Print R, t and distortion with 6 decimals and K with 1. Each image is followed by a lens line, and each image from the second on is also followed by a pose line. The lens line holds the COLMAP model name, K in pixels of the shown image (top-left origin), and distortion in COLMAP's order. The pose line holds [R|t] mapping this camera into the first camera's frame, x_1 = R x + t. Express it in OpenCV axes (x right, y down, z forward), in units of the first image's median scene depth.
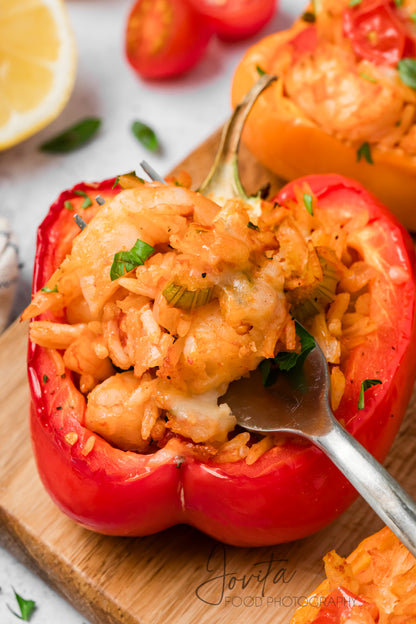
lens RADIAL K [[2714.2, 0, 209.0], [0, 2714.2, 310.9], [0, 0, 1]] dist [0.241033, 0.000000]
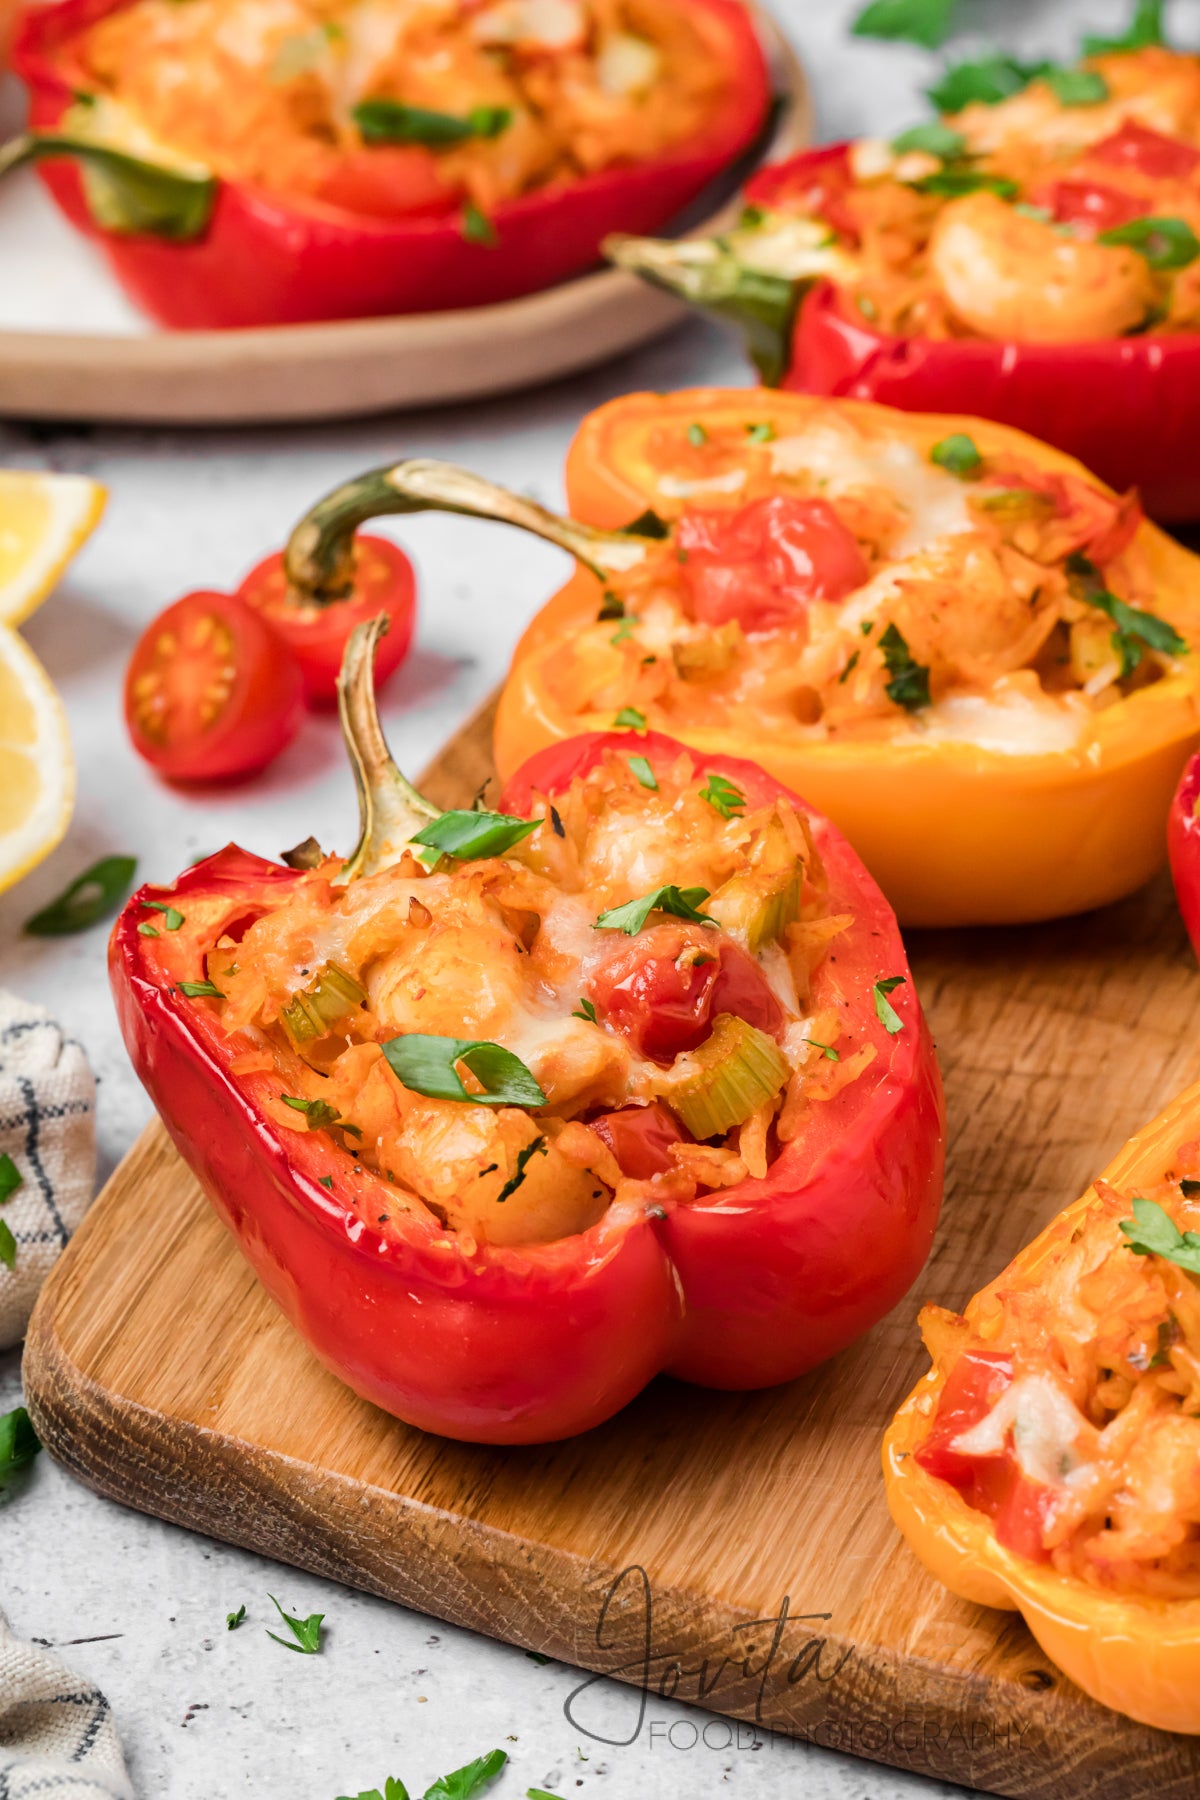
lens RADIAL K [[7829.6, 0, 597.5], [0, 7829.6, 913.6], [0, 0, 1]] dist [0.241033, 0.000000]
pose [[0.960409, -0.152207, 0.233342, -0.334504], [0.215583, 0.936547, -0.276413, 0.398377], [-0.176464, 0.315774, 0.932281, -0.367538]]
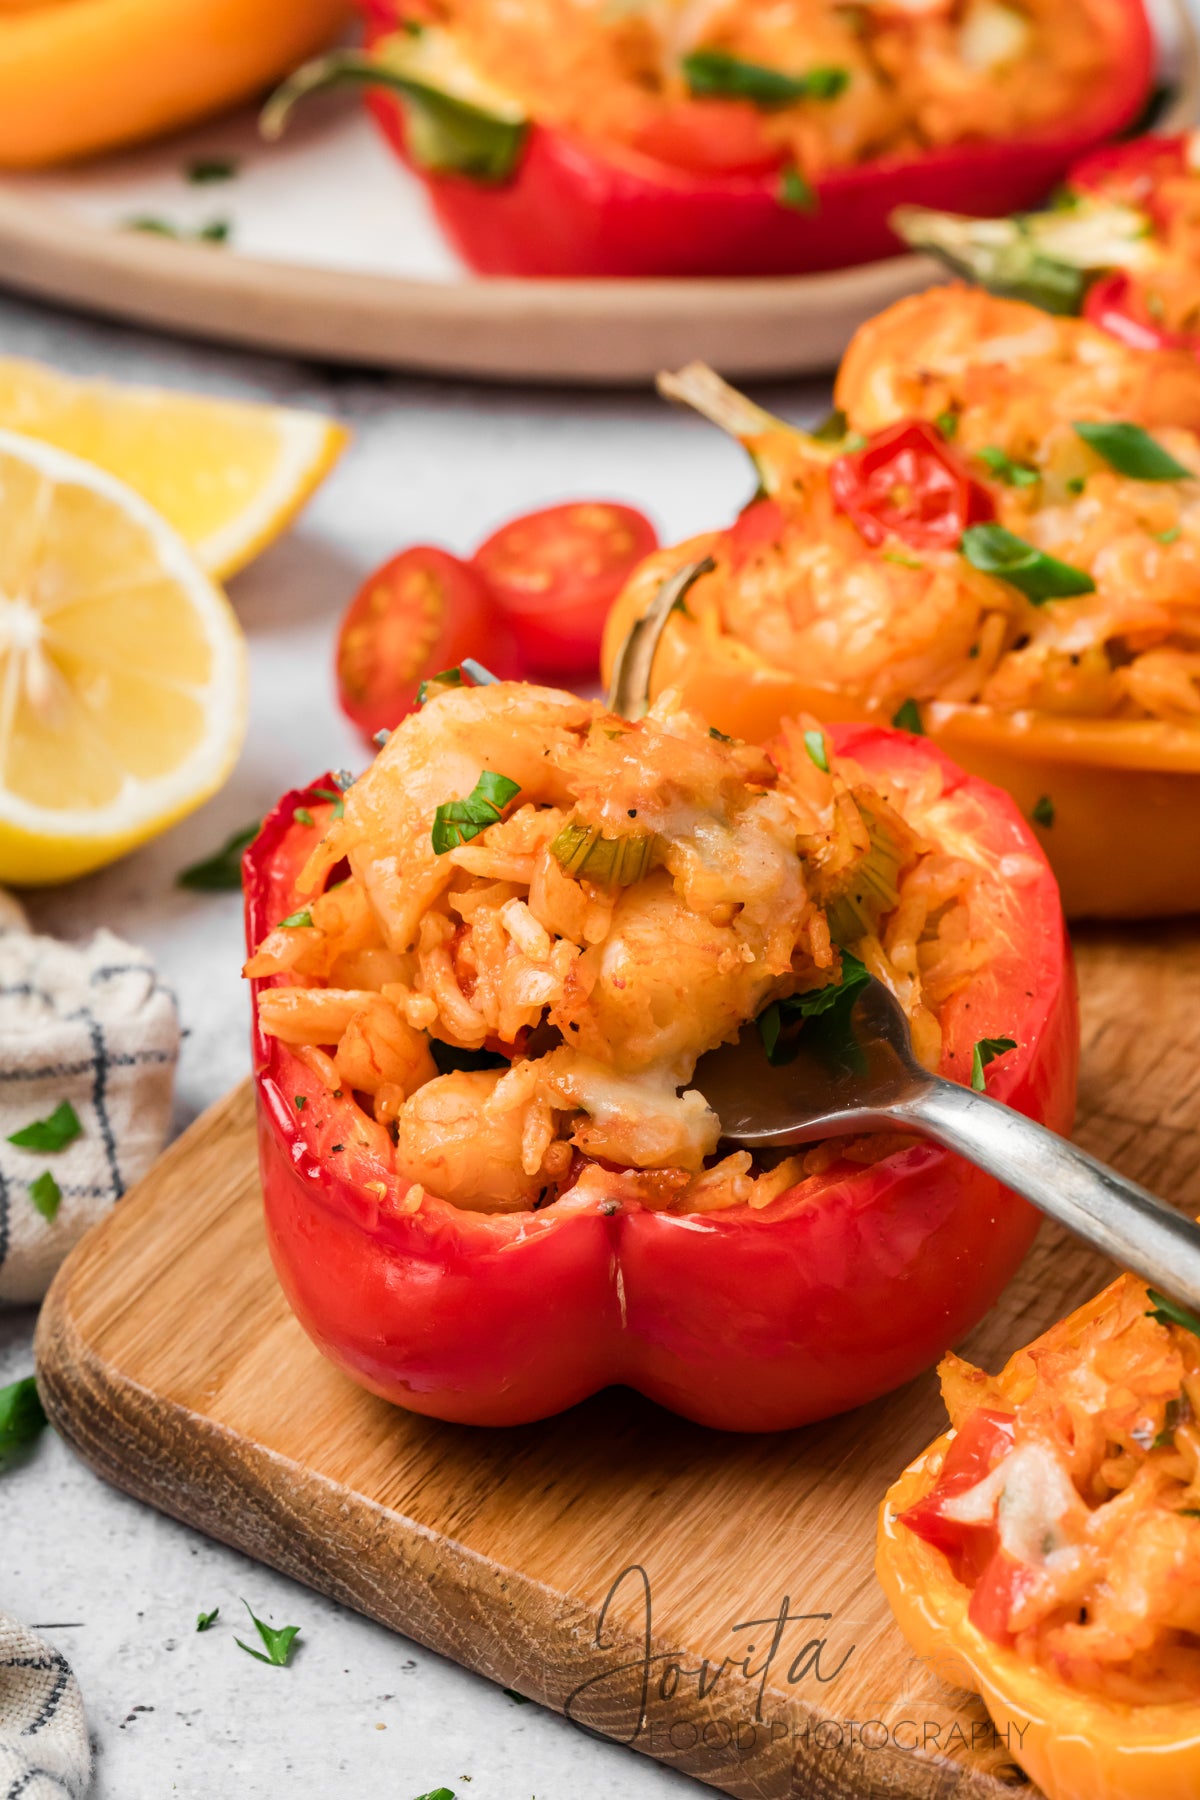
lens RADIAL K [[7829.6, 0, 604.3], [0, 7829.6, 890.7], [0, 0, 1]] dist [0.241033, 0.000000]
pose [[0.994149, -0.059117, 0.090402, -0.127622], [0.084570, 0.946650, -0.310969, 0.413297], [-0.067195, 0.316795, 0.946111, -0.290187]]
